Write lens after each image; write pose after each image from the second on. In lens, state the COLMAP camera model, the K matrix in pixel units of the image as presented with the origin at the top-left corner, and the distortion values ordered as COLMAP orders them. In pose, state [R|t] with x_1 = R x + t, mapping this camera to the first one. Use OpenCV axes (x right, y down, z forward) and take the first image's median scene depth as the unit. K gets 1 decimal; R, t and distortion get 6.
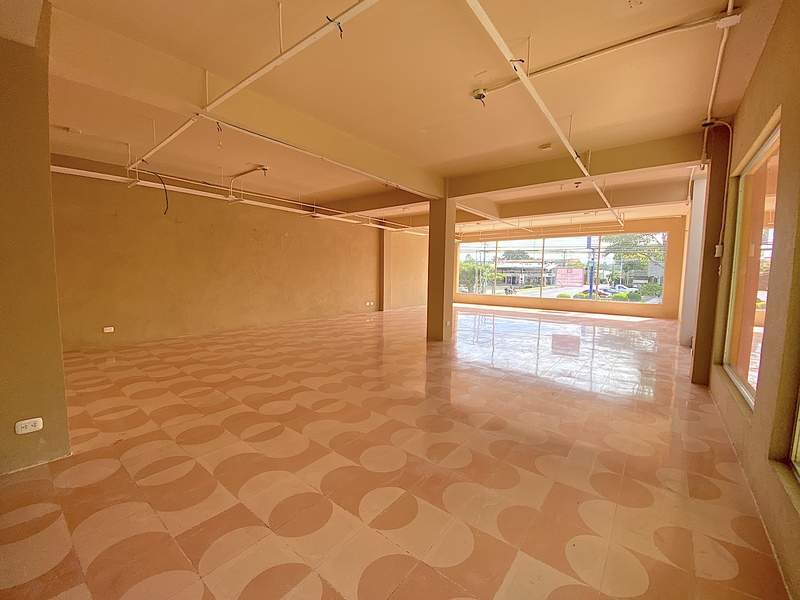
lens RADIAL K [[326.4, 0, 398.5], [0, 326.4, 298.9], [0, 0, 1]] dist [-0.004741, -0.001057]
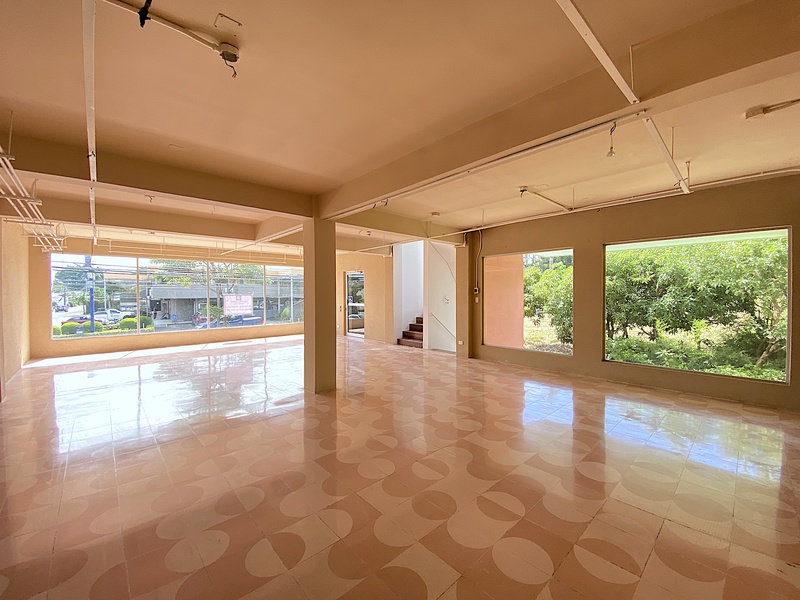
lens RADIAL K [[326.4, 0, 398.4], [0, 326.4, 297.1], [0, 0, 1]] dist [-0.004741, -0.001057]
pose [[0.143675, -0.018367, 0.989455, -0.141860], [0.085571, 0.996314, 0.006069, -0.020363], [-0.985918, 0.083797, 0.144717, 0.147598]]
